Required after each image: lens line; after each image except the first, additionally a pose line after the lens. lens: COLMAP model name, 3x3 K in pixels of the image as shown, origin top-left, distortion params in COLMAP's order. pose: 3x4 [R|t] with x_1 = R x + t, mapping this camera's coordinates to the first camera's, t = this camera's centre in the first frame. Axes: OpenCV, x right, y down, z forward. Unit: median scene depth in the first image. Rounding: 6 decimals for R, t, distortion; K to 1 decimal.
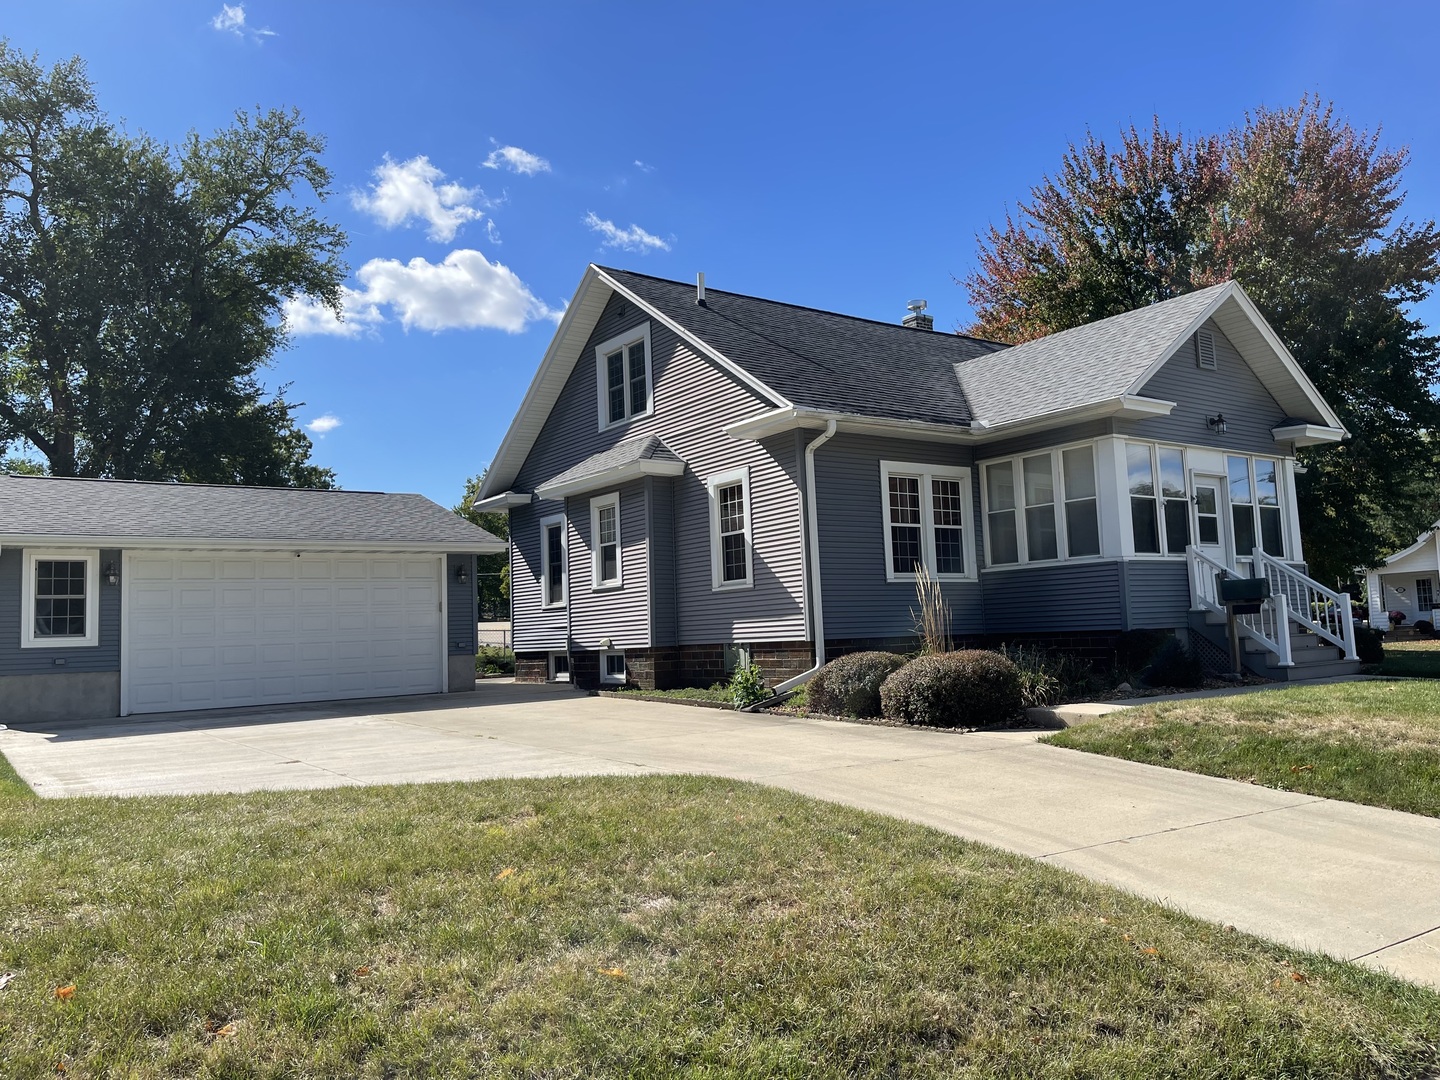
lens RADIAL K [[1086.4, 0, 723.9], [0, 1086.4, 537.3], [0, 0, 1]] dist [0.033016, -0.015927]
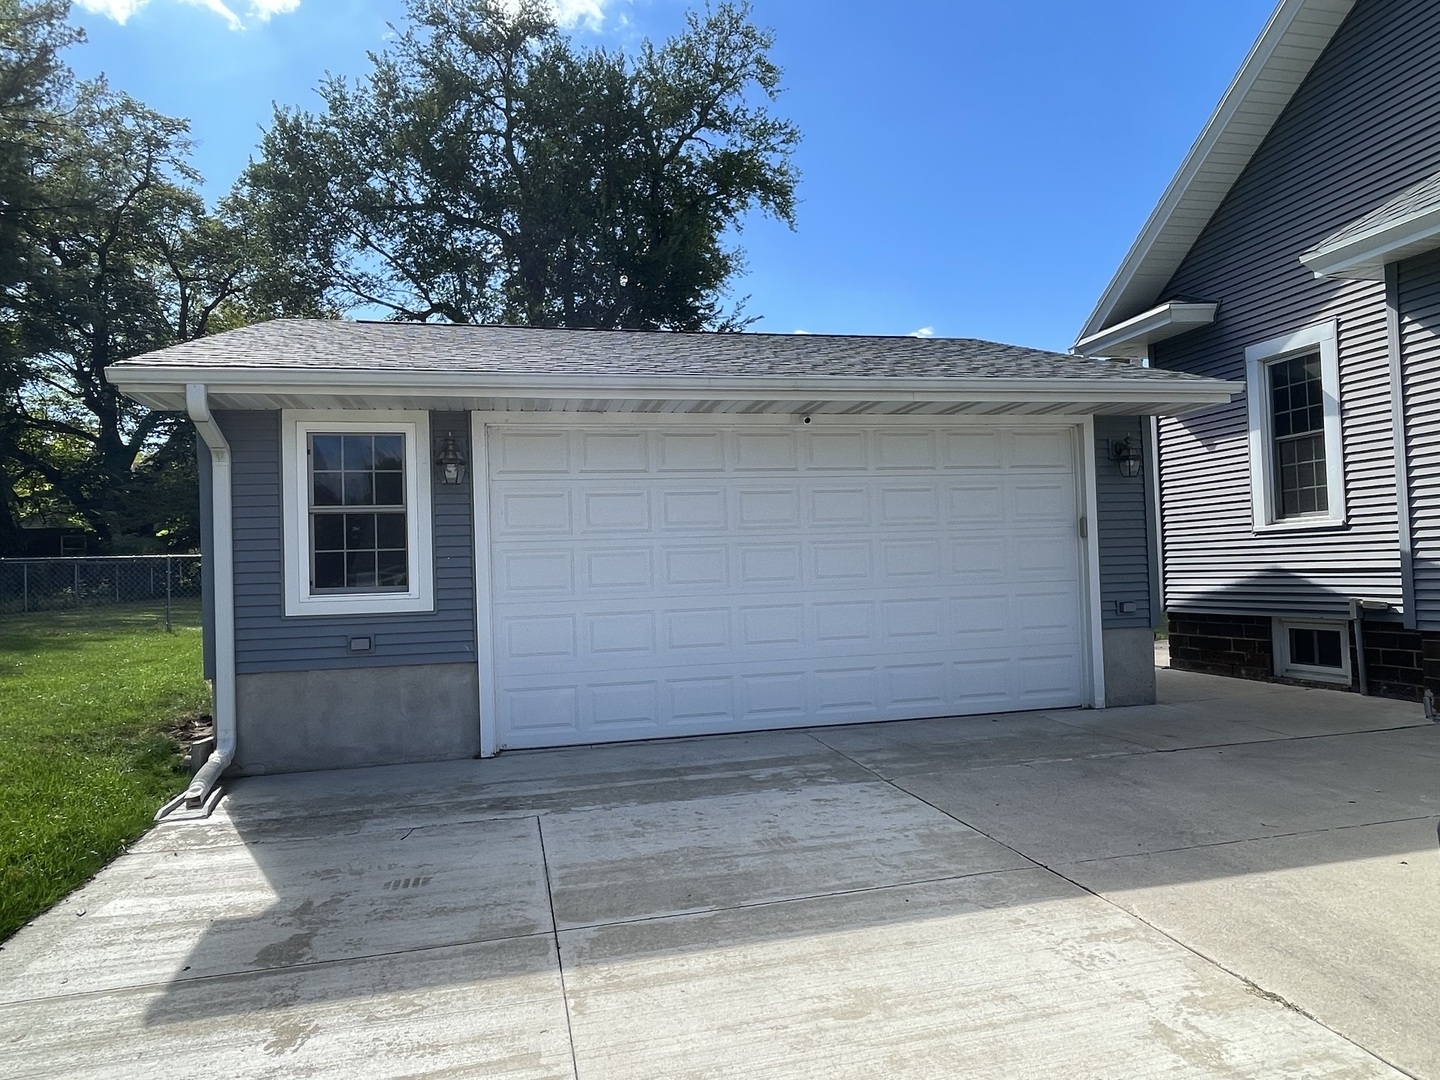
lens RADIAL K [[922.8, 0, 722.1], [0, 922.8, 542.8], [0, 0, 1]] dist [-0.000207, 0.000023]
pose [[0.920431, -0.005874, -0.390860, -0.240359], [0.033220, 0.997445, 0.063239, 0.038959], [0.389490, -0.071191, 0.918275, 0.552185]]
